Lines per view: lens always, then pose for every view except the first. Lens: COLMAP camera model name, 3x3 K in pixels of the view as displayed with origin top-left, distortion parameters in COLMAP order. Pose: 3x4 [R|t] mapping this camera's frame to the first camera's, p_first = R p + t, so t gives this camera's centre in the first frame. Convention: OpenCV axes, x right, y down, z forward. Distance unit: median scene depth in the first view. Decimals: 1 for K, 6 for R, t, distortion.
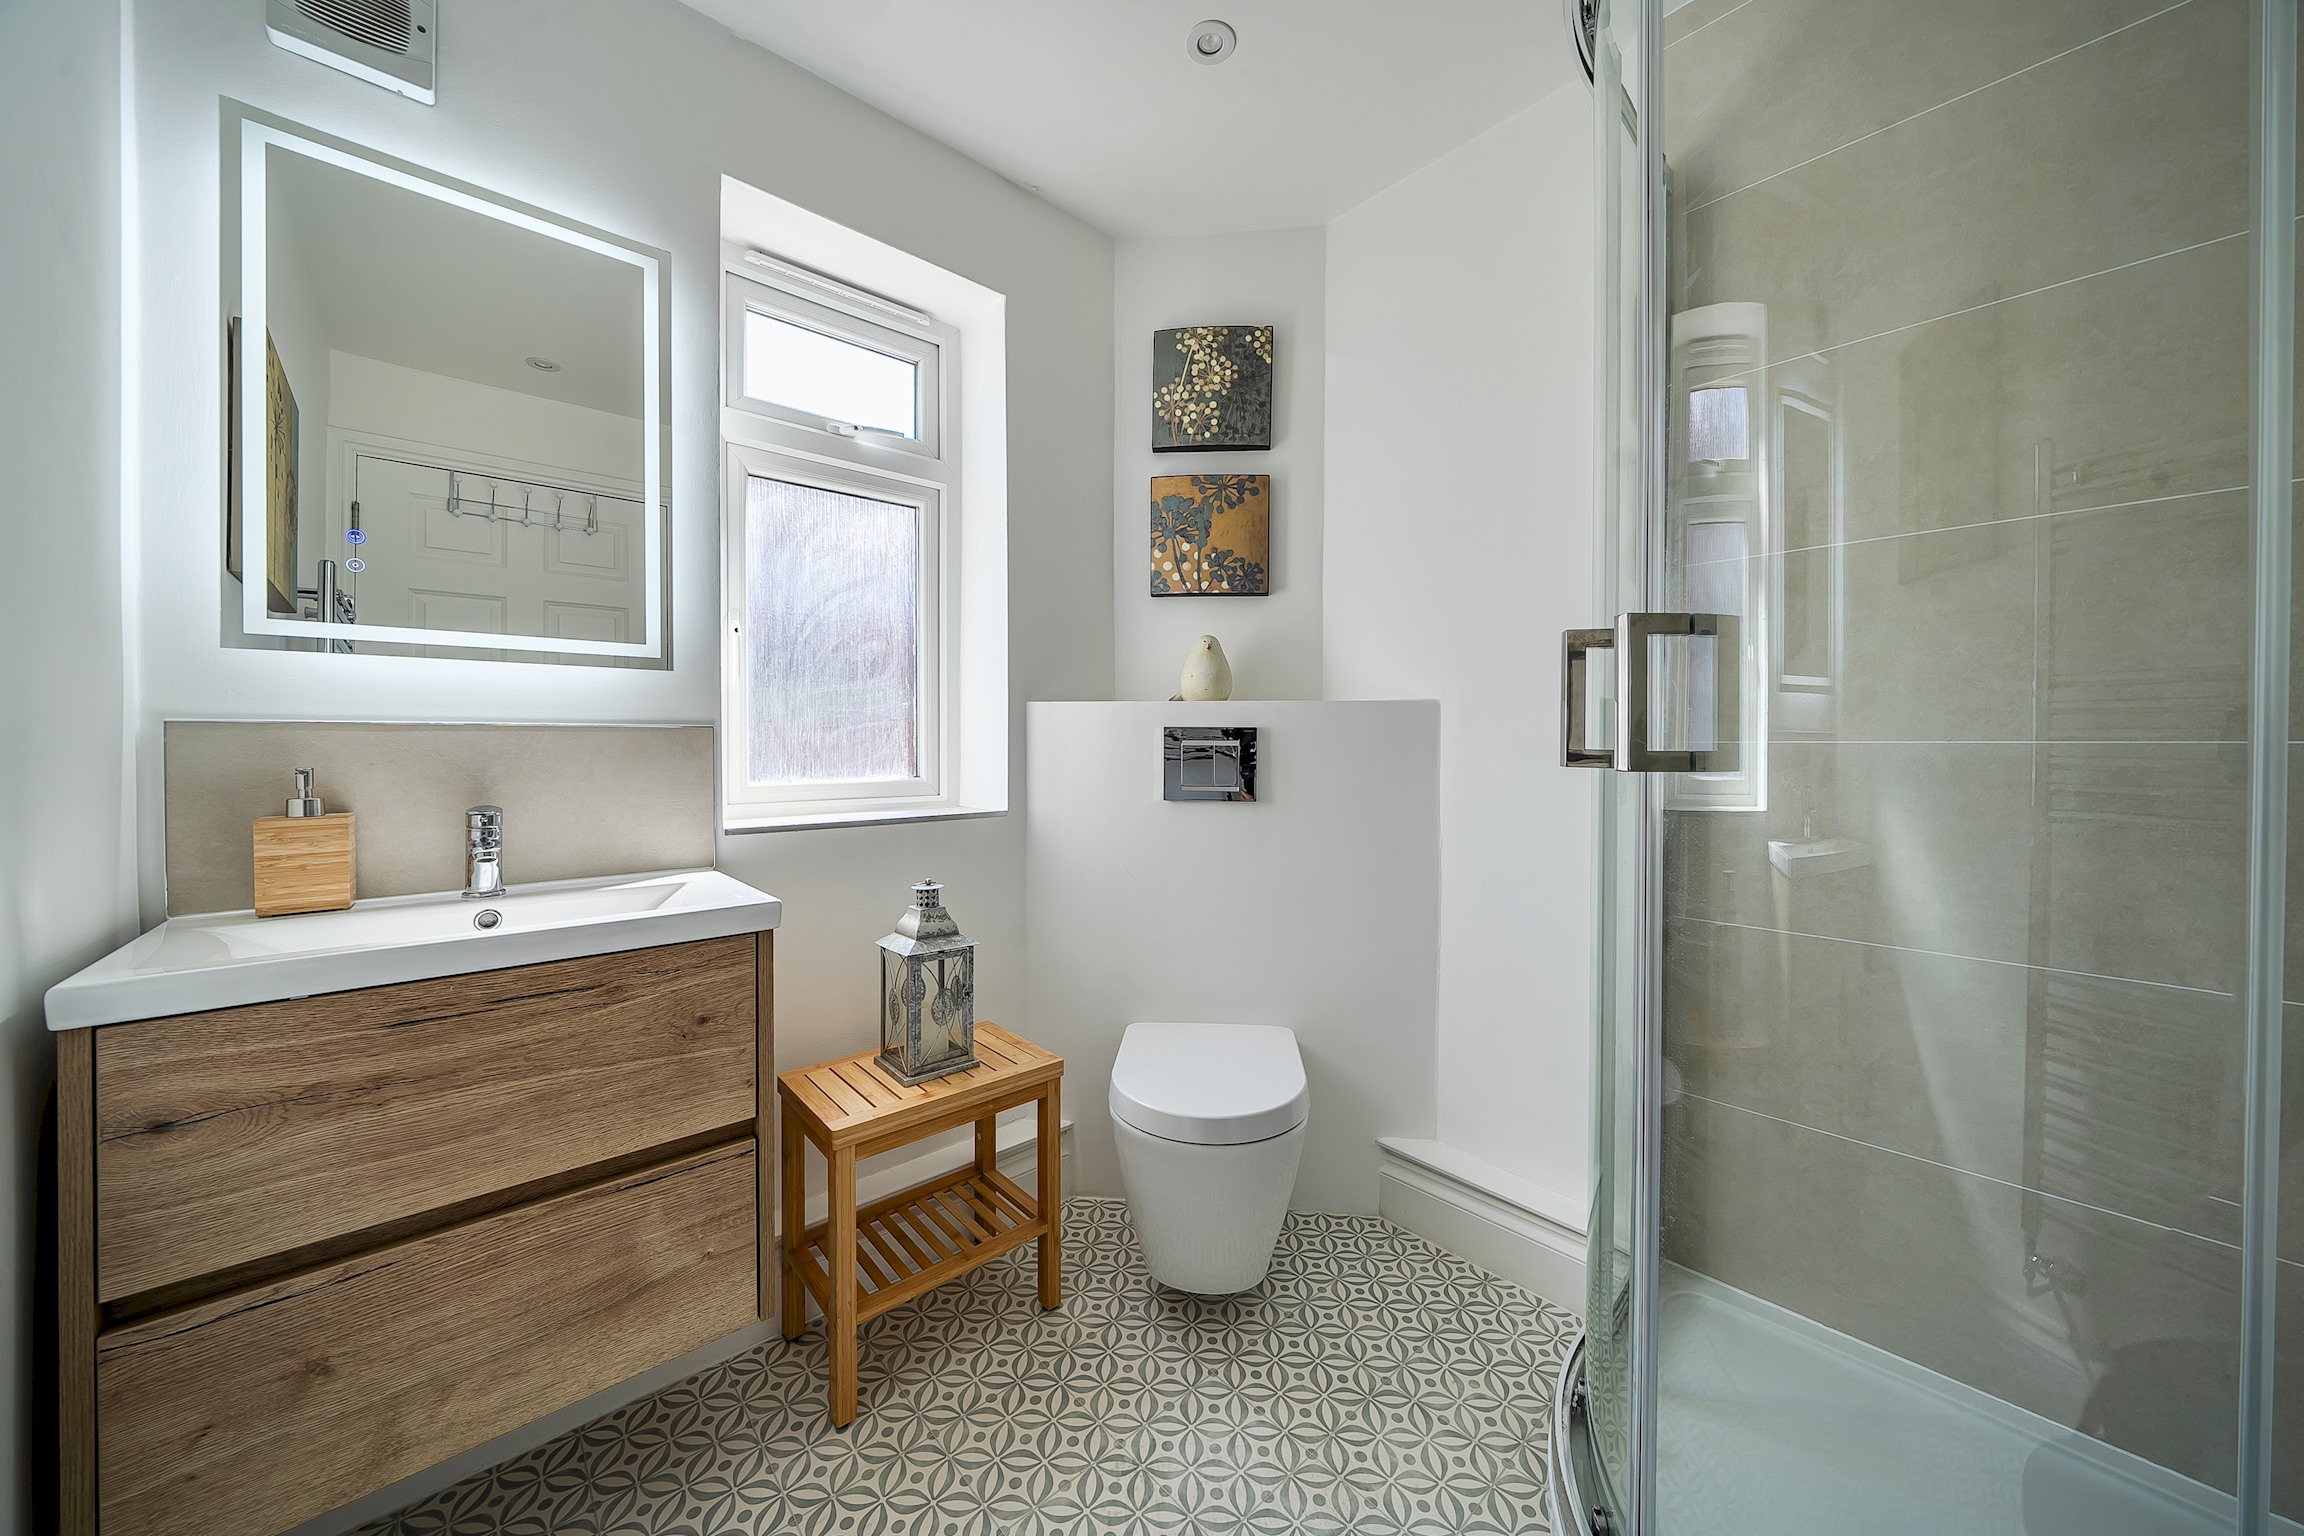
lens RADIAL K [[801.5, 0, 1152.0], [0, 801.5, 768.0], [0, 0, 1]] dist [-0.006295, 0.000556]
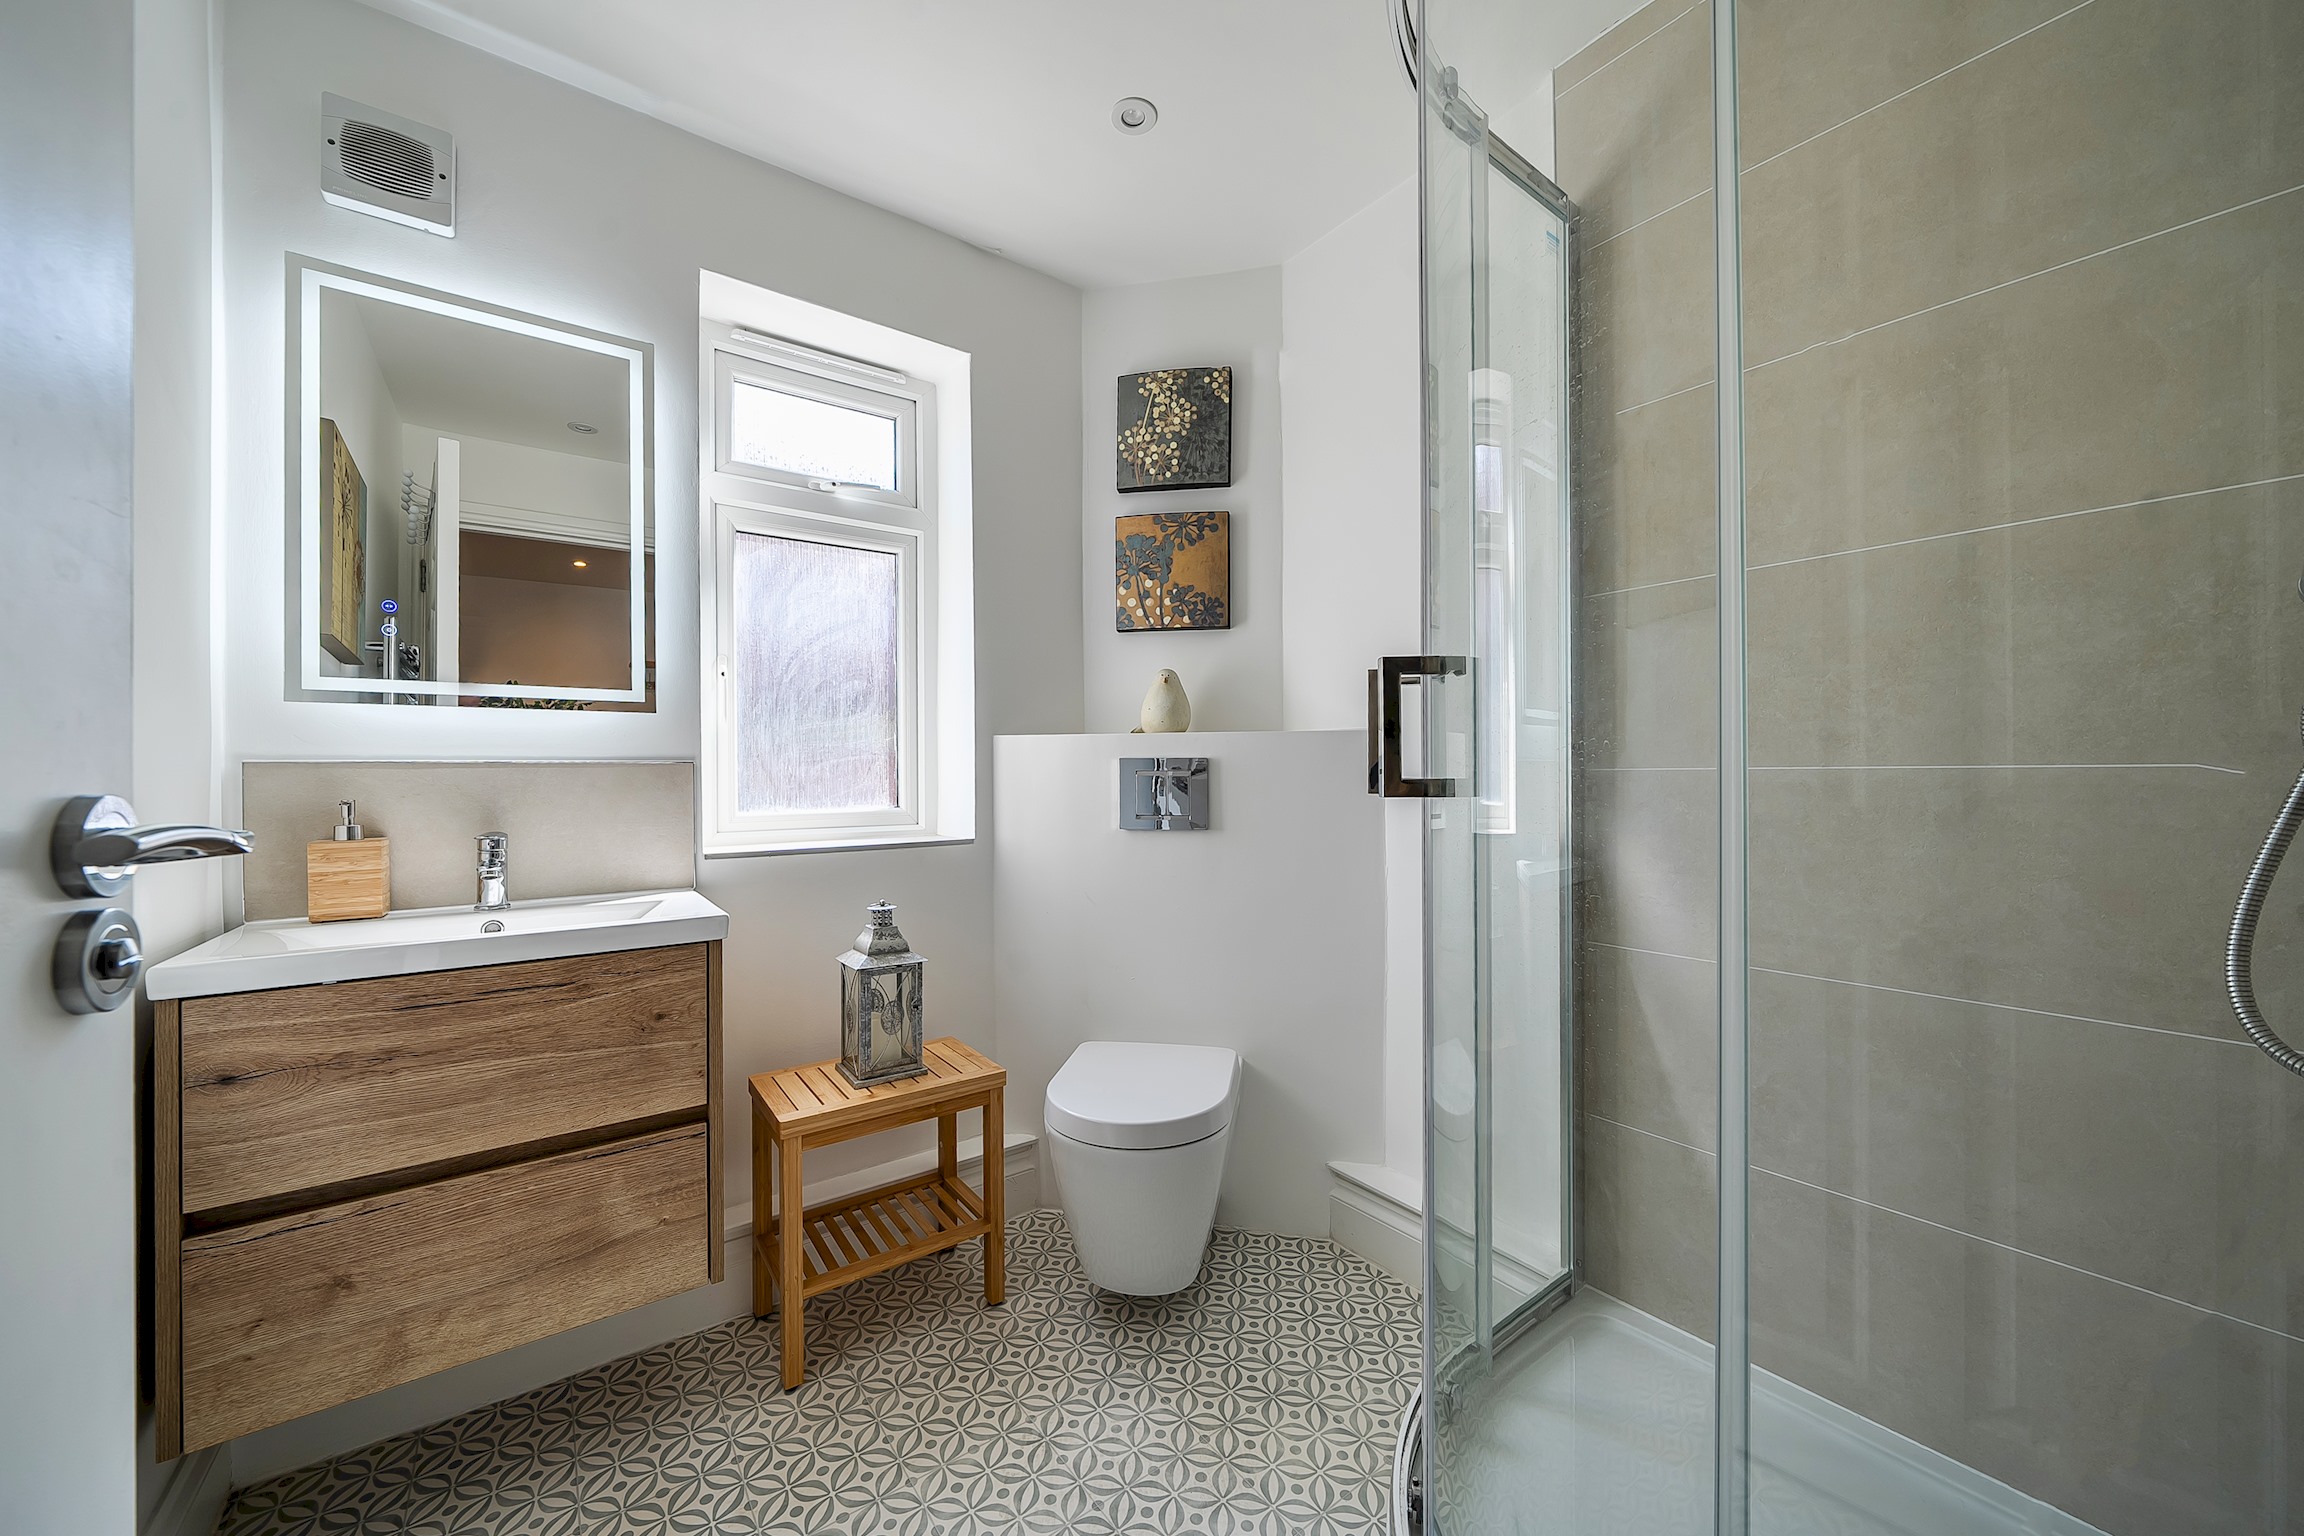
lens RADIAL K [[847.4, 0, 1148.6], [0, 847.4, 793.0], [0, 0, 1]] dist [-0.004600, -0.000456]
pose [[0.995326, -0.004814, -0.096447, 0.205439], [0.004082, 0.999961, -0.007784, 0.003450], [0.096481, 0.007354, 0.995308, -0.119140]]
